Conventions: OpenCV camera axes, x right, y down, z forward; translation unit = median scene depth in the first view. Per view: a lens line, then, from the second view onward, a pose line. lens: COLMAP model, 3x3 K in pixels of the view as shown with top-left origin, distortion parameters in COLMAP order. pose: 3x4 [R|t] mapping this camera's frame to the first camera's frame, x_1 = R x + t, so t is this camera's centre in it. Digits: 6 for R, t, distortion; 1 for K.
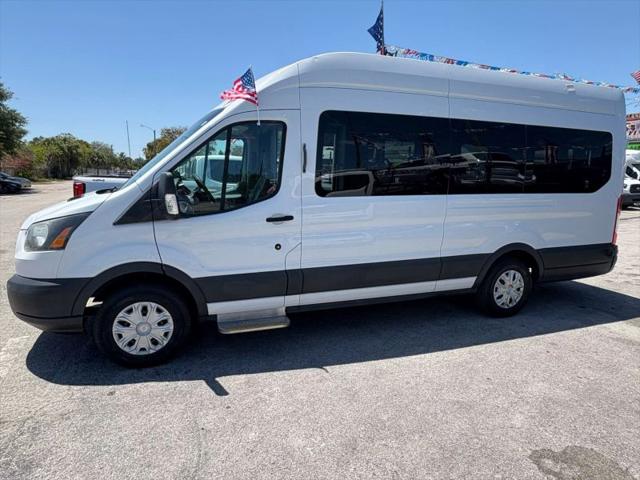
lens RADIAL K [[390.0, 0, 319.6], [0, 390.0, 235.8], [0, 0, 1]] dist [-0.003179, -0.001616]
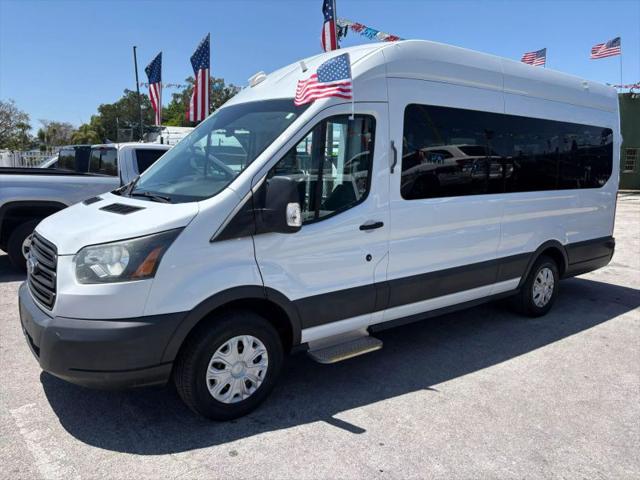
lens RADIAL K [[476.5, 0, 319.9], [0, 476.5, 237.0], [0, 0, 1]] dist [0.040069, -0.034906]
pose [[0.956190, -0.046453, 0.289038, -0.539054], [0.047484, 0.998866, 0.003449, -0.028833], [-0.288871, 0.010427, 0.957311, 0.002036]]
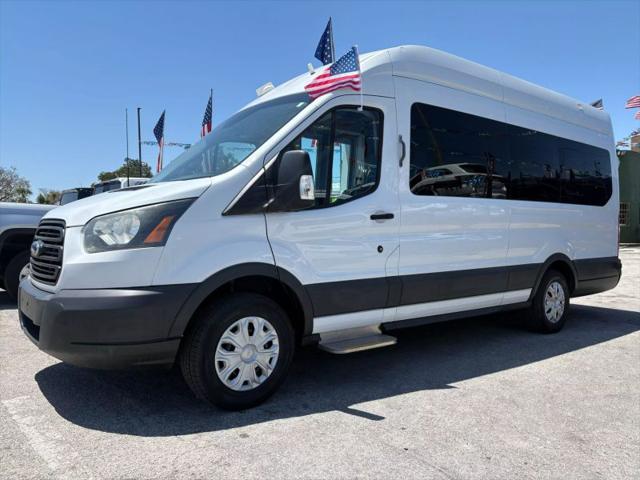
lens RADIAL K [[476.5, 0, 319.3], [0, 476.5, 236.2], [0, 0, 1]] dist [0.040069, -0.034906]
pose [[0.953335, -0.013203, 0.301626, -0.572274], [0.055895, 0.989491, -0.133352, 0.137430], [-0.296696, 0.143988, 0.944055, 0.041627]]
